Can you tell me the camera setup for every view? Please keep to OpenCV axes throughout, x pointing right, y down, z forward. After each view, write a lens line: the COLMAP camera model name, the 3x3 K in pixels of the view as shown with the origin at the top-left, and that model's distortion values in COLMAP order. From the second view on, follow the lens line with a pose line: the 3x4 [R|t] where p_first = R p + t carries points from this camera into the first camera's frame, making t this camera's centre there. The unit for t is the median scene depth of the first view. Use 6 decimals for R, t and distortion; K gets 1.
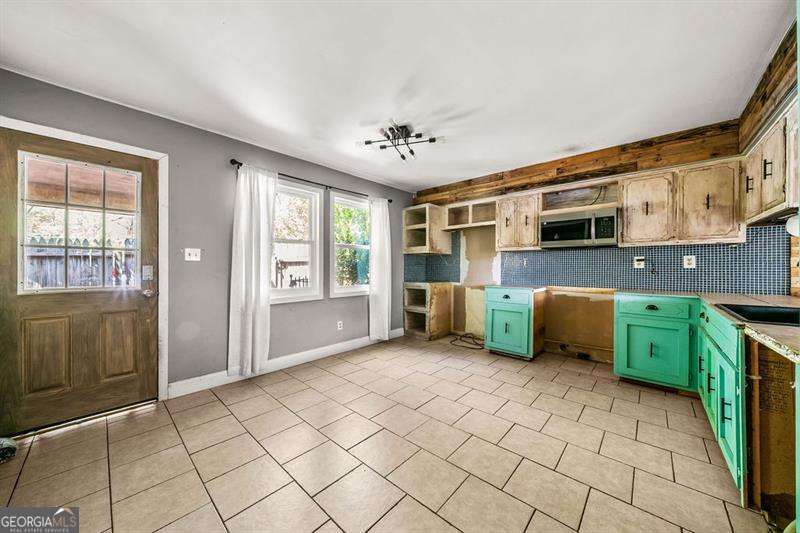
lens RADIAL K [[278.2, 0, 401.0], [0, 278.2, 270.6], [0, 0, 1]] dist [-0.002603, -0.000164]
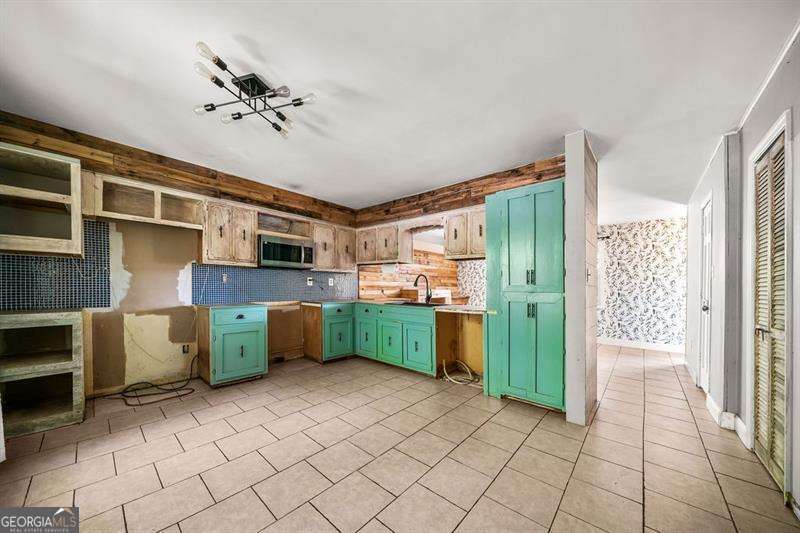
lens RADIAL K [[278.2, 0, 400.0], [0, 278.2, 285.0], [0, 0, 1]] dist [-0.002603, -0.000164]
pose [[-0.005720, 0.004562, 0.999973, -0.523973], [-0.001848, 0.999988, -0.004573, -0.005830], [-0.999982, -0.001874, -0.005711, 0.488488]]
